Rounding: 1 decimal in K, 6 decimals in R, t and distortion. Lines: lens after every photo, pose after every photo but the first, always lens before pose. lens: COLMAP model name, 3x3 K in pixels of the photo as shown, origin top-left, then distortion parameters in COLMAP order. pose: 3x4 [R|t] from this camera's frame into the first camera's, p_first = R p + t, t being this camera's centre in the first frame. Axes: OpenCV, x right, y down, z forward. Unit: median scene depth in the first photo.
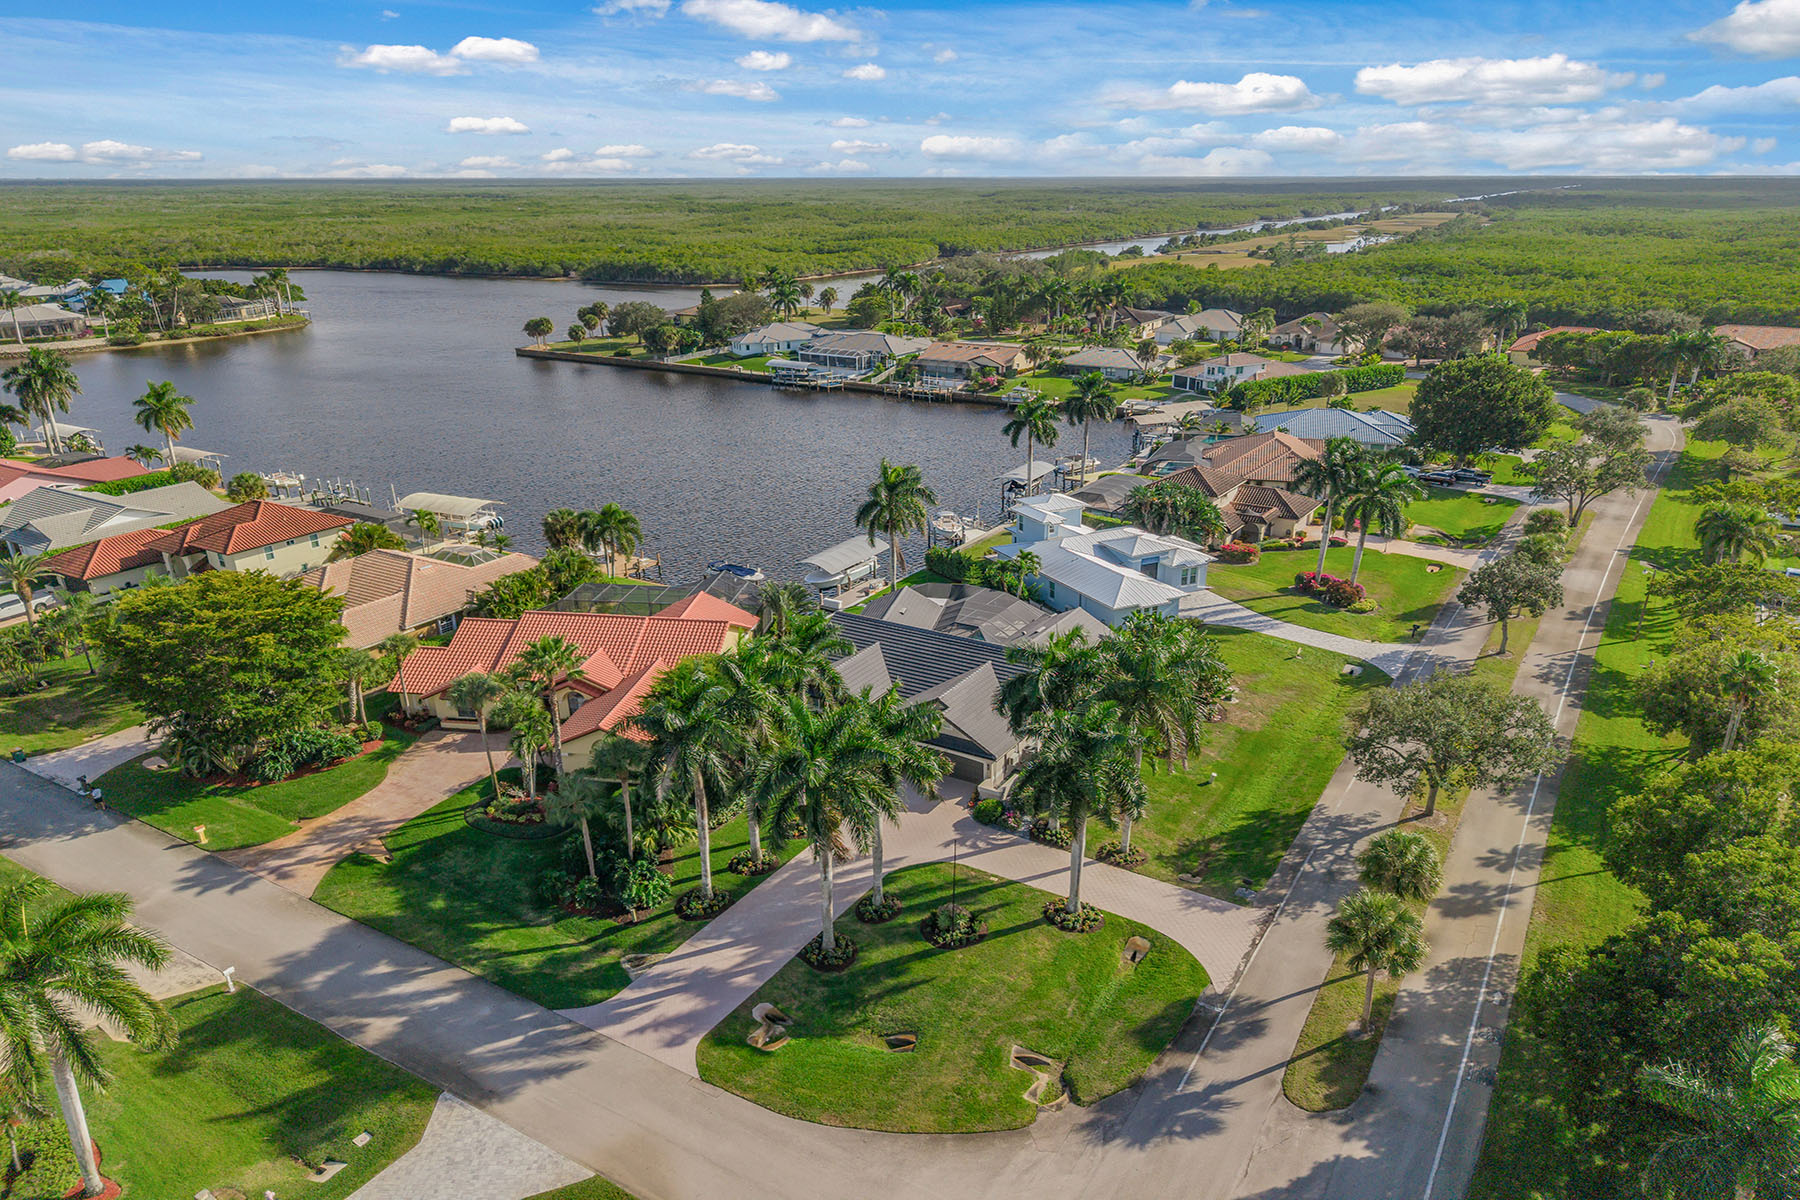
lens RADIAL K [[1215.8, 0, 900.0], [0, 1215.8, 600.0], [0, 0, 1]] dist [0.006462, 0.002680]
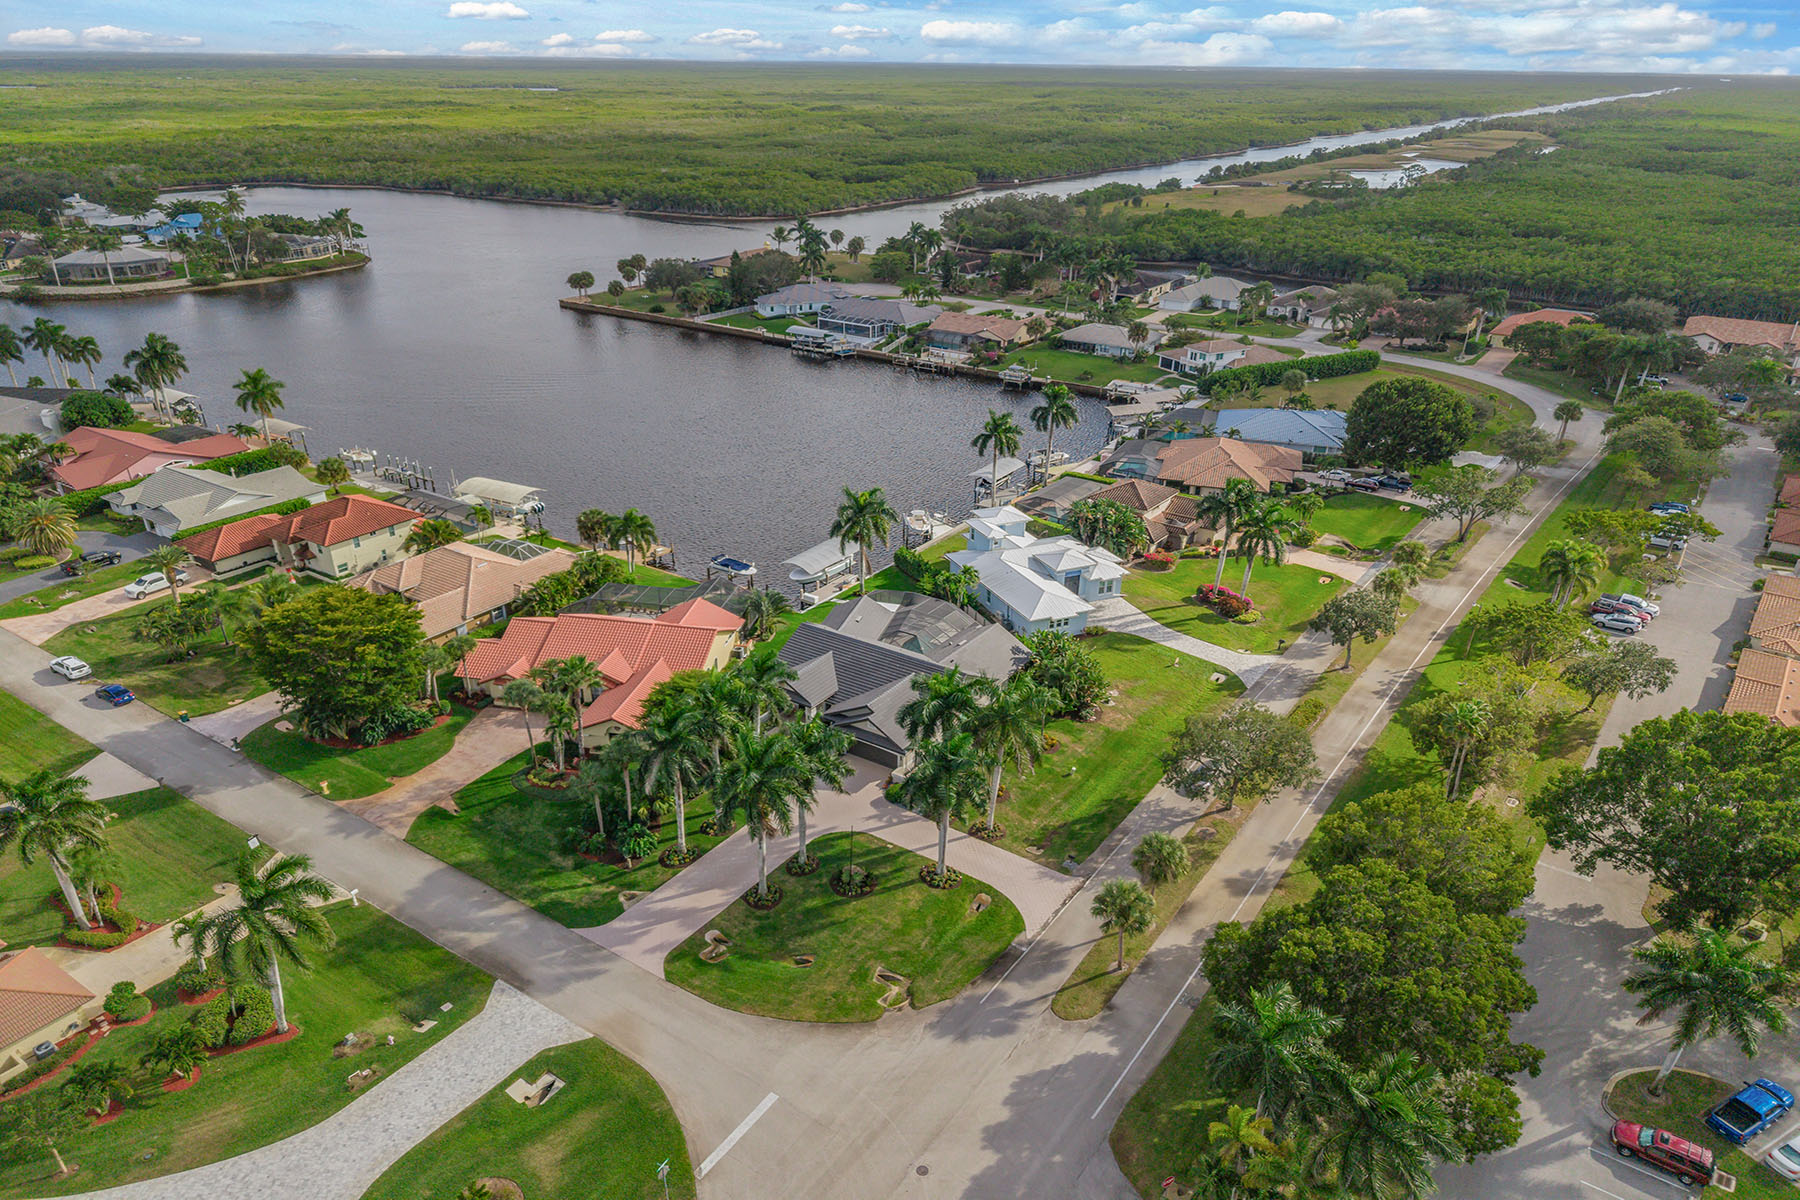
lens RADIAL K [[1236.2, 0, 891.1], [0, 1236.2, 598.3], [0, 0, 1]] dist [0.006011, -0.001645]
pose [[0.998471, 0.033858, -0.043689, 0.116442], [-0.030270, 0.996310, 0.080318, -0.146283], [0.046247, -0.078872, 0.995811, -0.334125]]
